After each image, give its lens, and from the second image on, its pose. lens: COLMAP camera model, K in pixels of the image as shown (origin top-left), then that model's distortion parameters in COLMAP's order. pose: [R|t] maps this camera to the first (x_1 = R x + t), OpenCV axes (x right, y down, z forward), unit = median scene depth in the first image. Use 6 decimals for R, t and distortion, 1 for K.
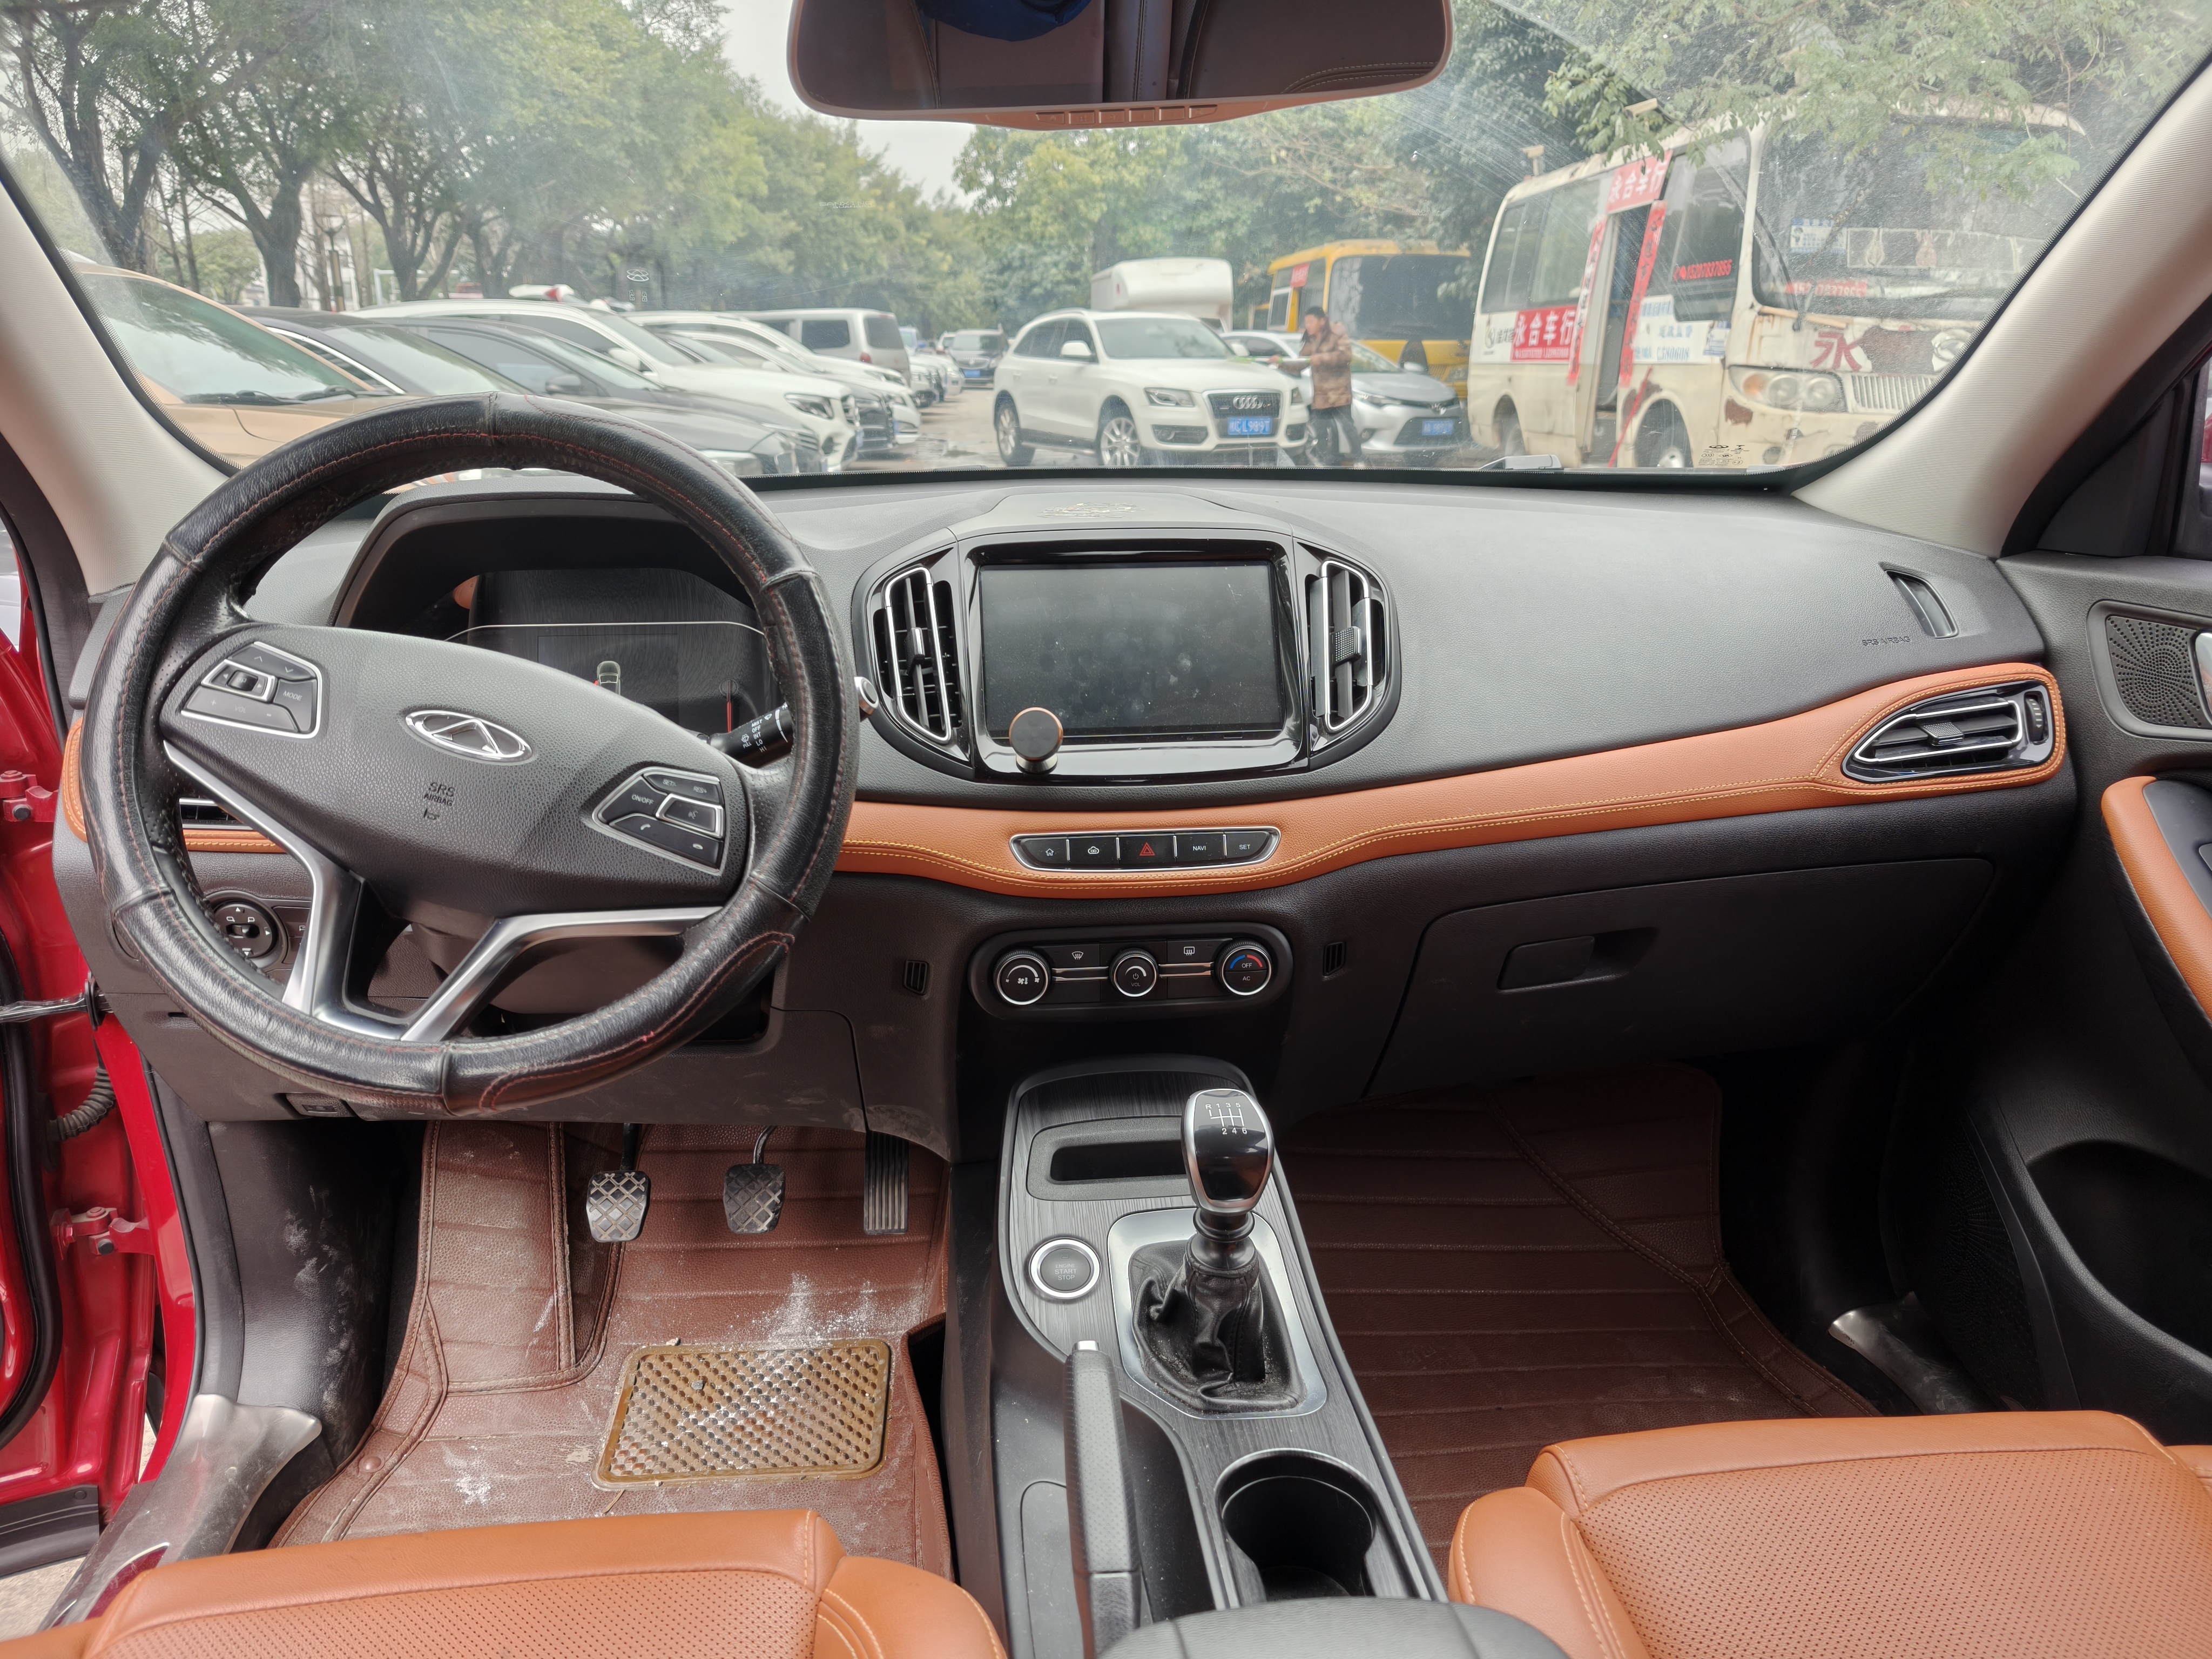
lens RADIAL K [[1522.7, 0, 1097.0], [0, 1522.7, 779.7], [0, 0, 1]] dist [0.057729, -0.001933]
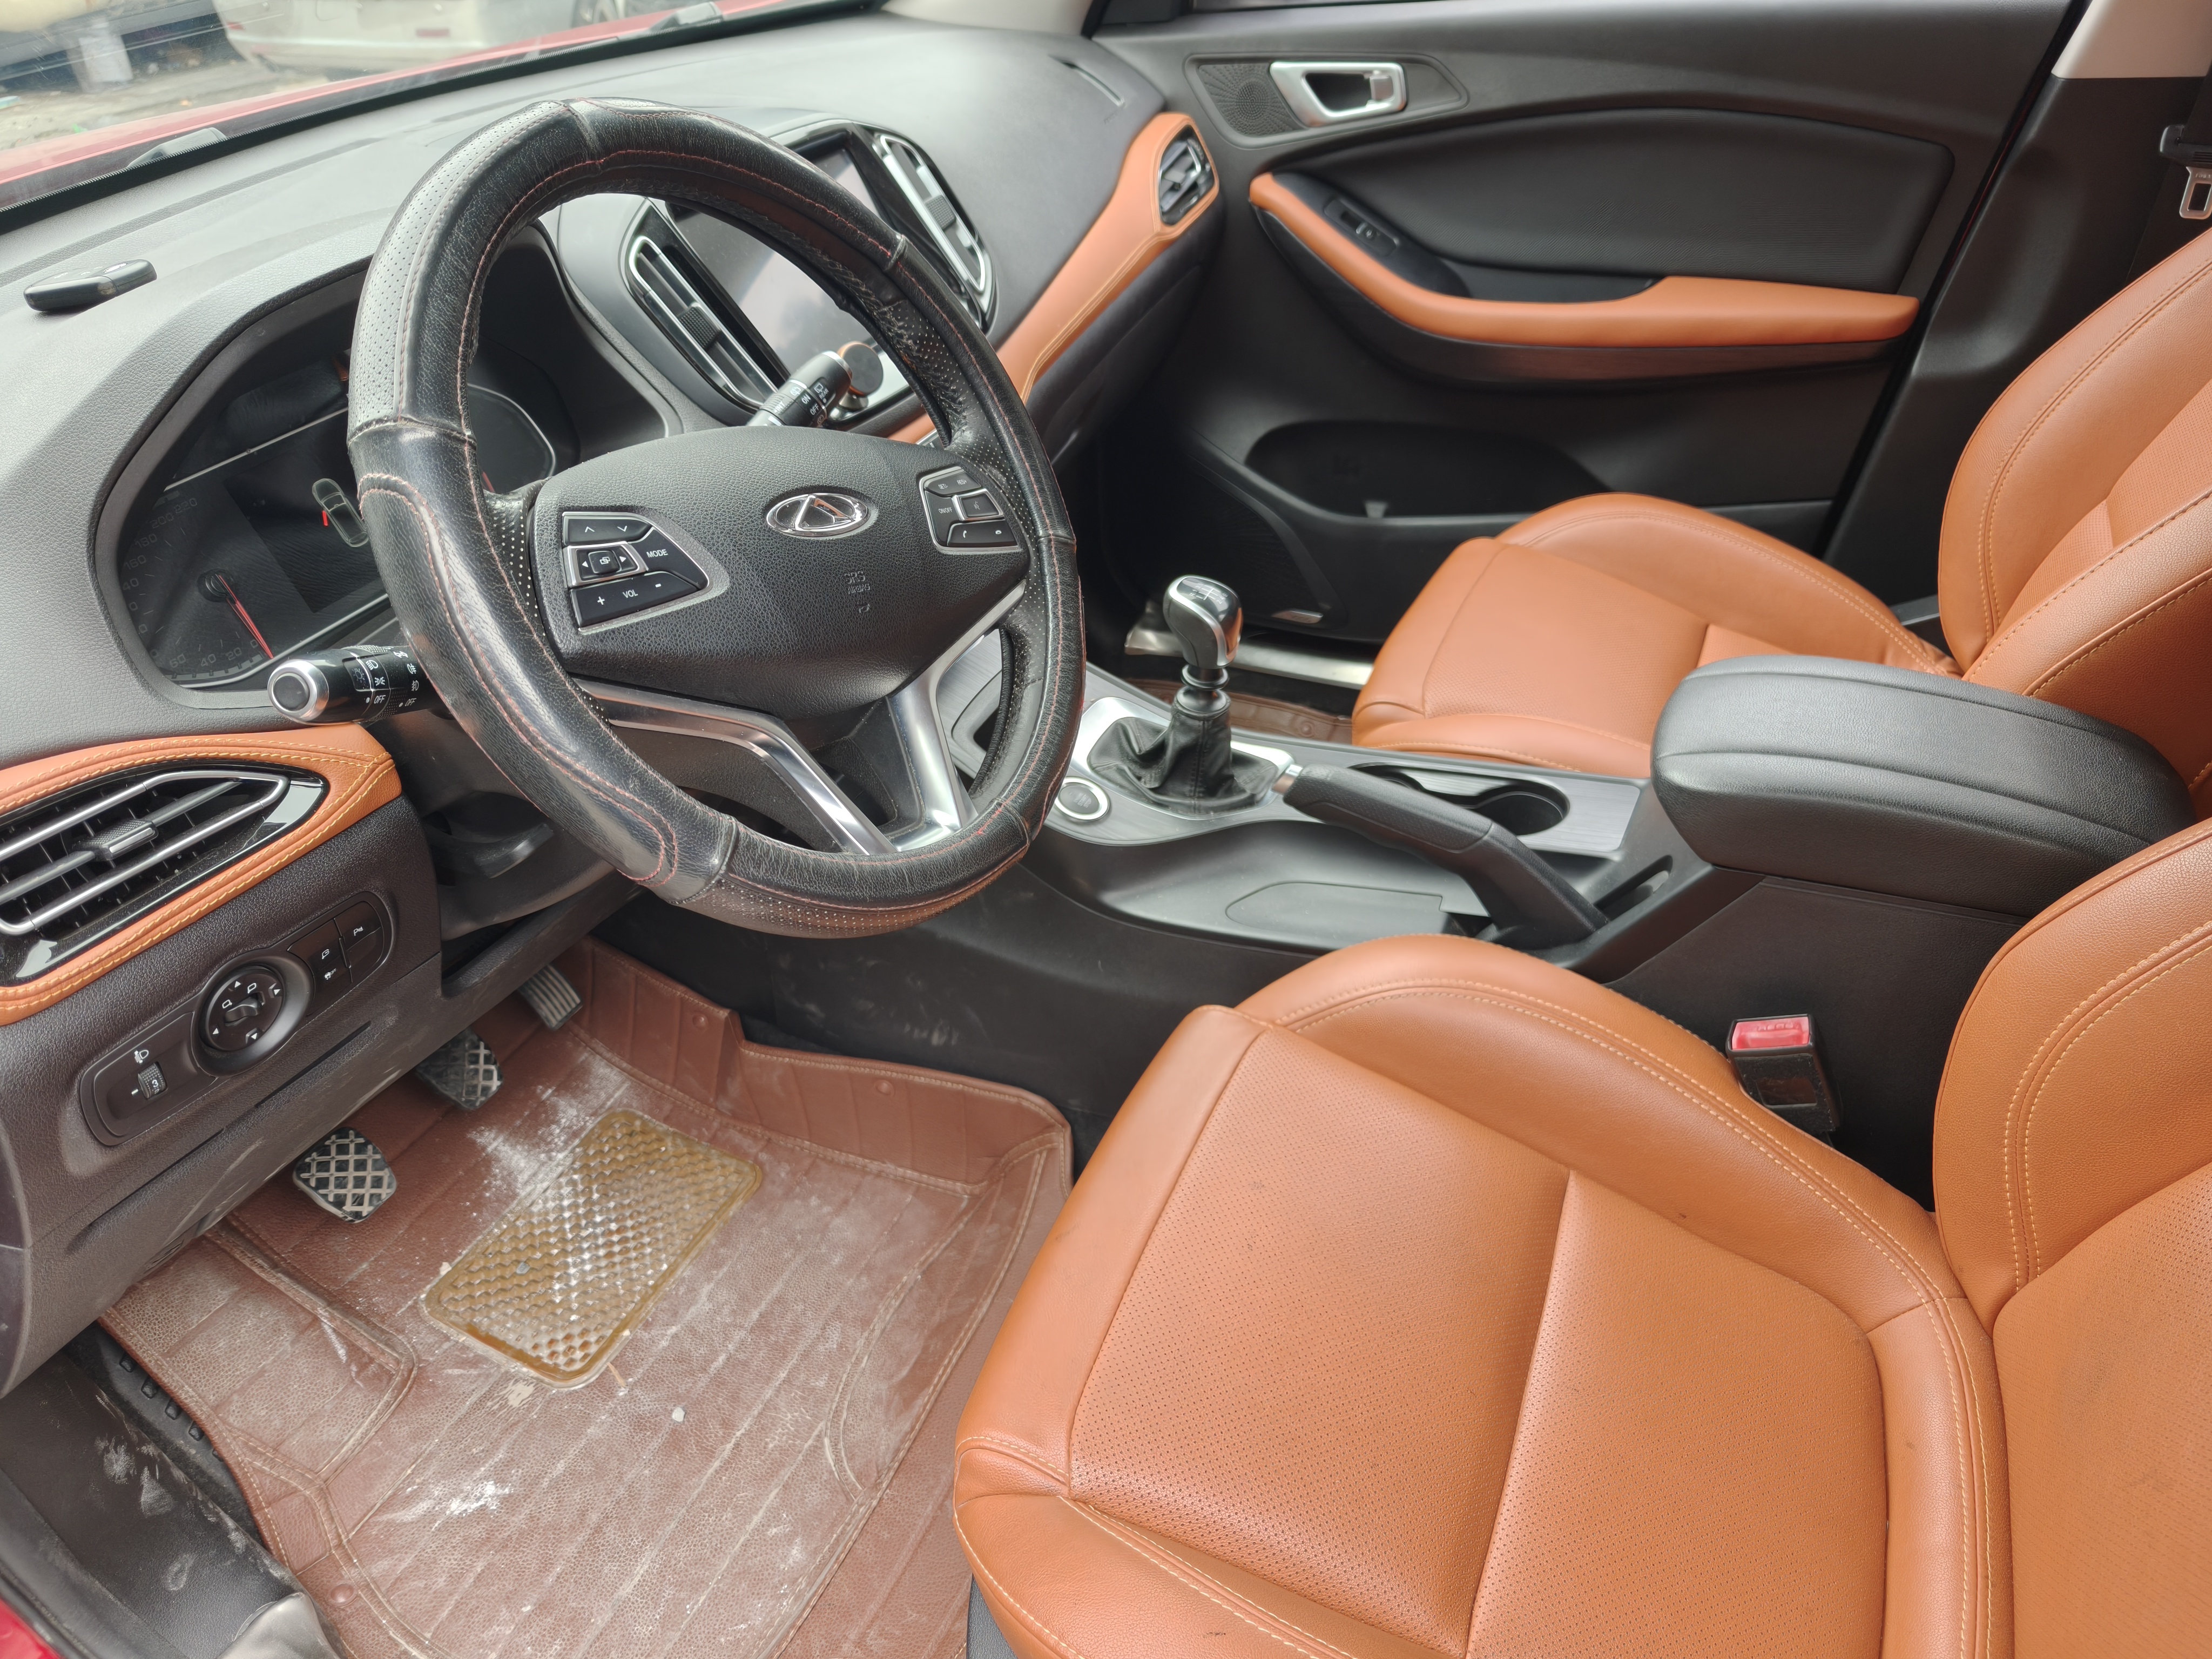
lens RADIAL K [[1522.7, 0, 1097.0], [0, 1522.7, 779.7], [0, 0, 1]] dist [0.057729, -0.001933]
pose [[0.494717, -0.494686, 0.714521, -0.645624], [0.287632, 0.869048, 0.402521, -0.118739], [-0.820075, 0.006385, 0.572221, 0.251659]]
